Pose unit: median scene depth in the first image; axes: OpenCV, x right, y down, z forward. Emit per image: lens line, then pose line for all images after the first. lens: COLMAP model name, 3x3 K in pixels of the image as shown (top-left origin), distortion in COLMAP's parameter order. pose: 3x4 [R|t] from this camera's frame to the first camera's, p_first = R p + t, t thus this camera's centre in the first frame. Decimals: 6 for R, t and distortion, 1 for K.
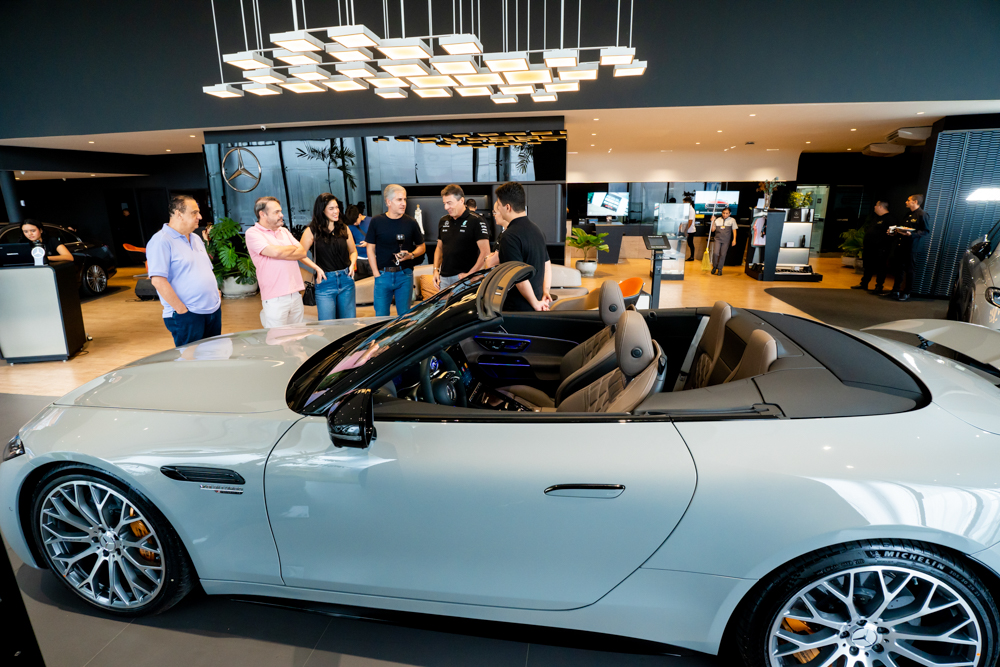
lens RADIAL K [[471.4, 0, 500.0], [0, 471.4, 333.5], [0, 0, 1]] dist [-0.029162, -0.000863]
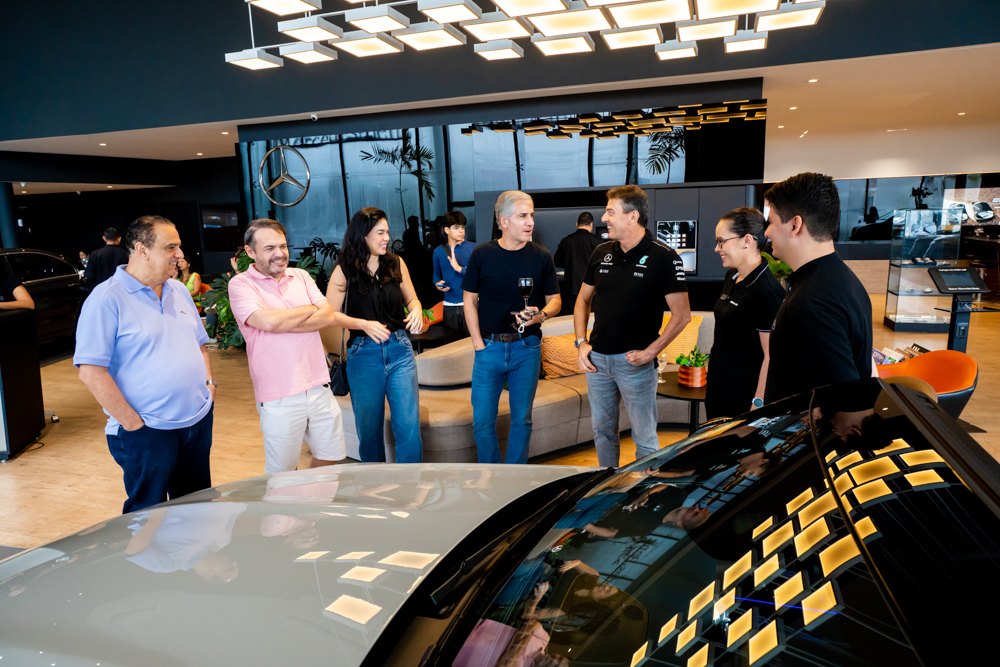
lens RADIAL K [[611.3, 0, 500.0], [0, 611.3, 333.5], [0, 0, 1]] dist [-0.005008, 0.000261]
pose [[0.984386, 0.013399, -0.175514, -0.082921], [-0.027217, 0.996694, -0.076558, -0.066848], [0.173908, 0.080140, 0.981496, 0.217612]]
